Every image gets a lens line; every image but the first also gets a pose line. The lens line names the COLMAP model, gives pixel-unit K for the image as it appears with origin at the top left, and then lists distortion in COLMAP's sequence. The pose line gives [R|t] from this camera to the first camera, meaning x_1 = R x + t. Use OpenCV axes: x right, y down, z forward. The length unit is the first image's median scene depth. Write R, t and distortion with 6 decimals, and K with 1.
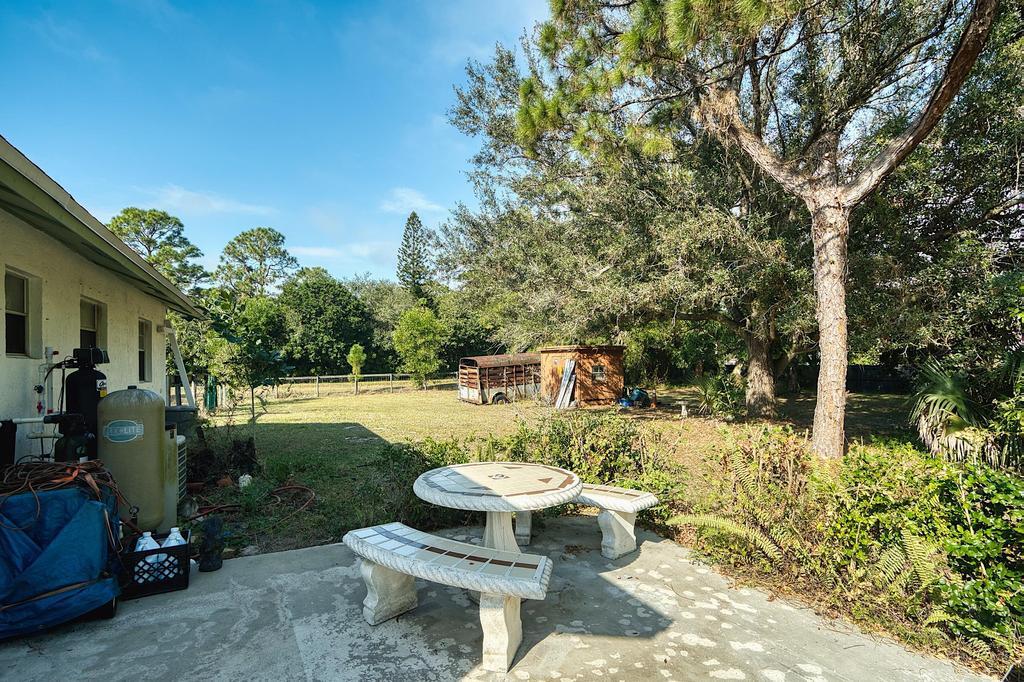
lens RADIAL K [[513.5, 0, 508.7], [0, 513.5, 344.2], [0, 0, 1]] dist [0.013893, 0.002090]
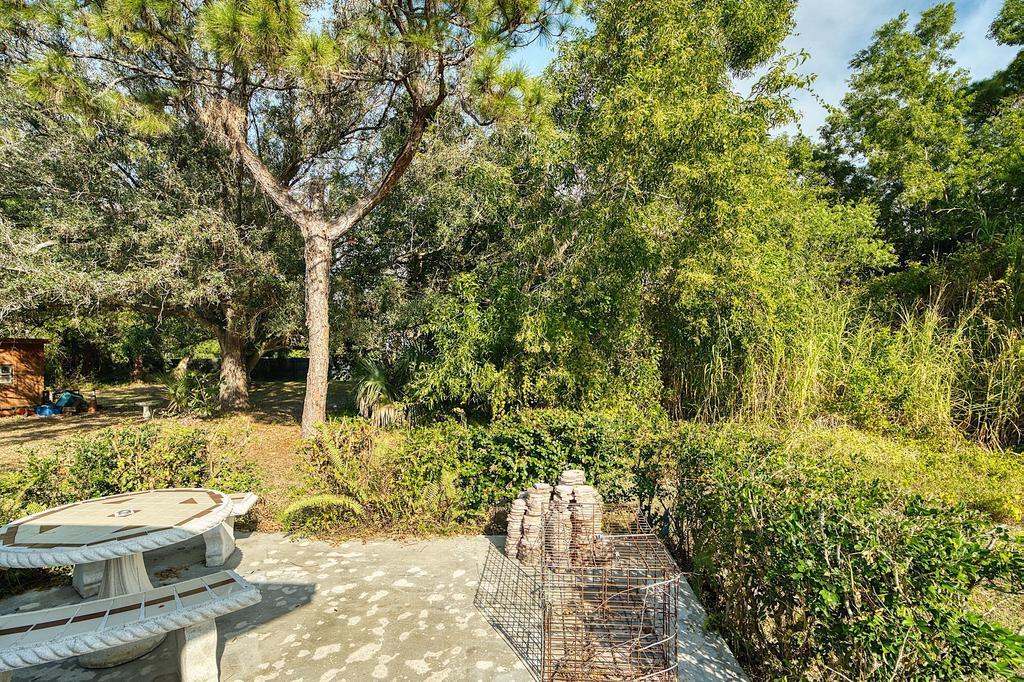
lens RADIAL K [[476.3, 0, 510.4], [0, 476.3, 343.9], [0, 0, 1]] dist [0.002539, 0.002989]
pose [[0.507434, 0.012813, 0.861595, -0.111512], [-0.024103, 0.999709, -0.000671, -0.013468], [-0.861354, -0.020427, 0.507595, 0.006661]]
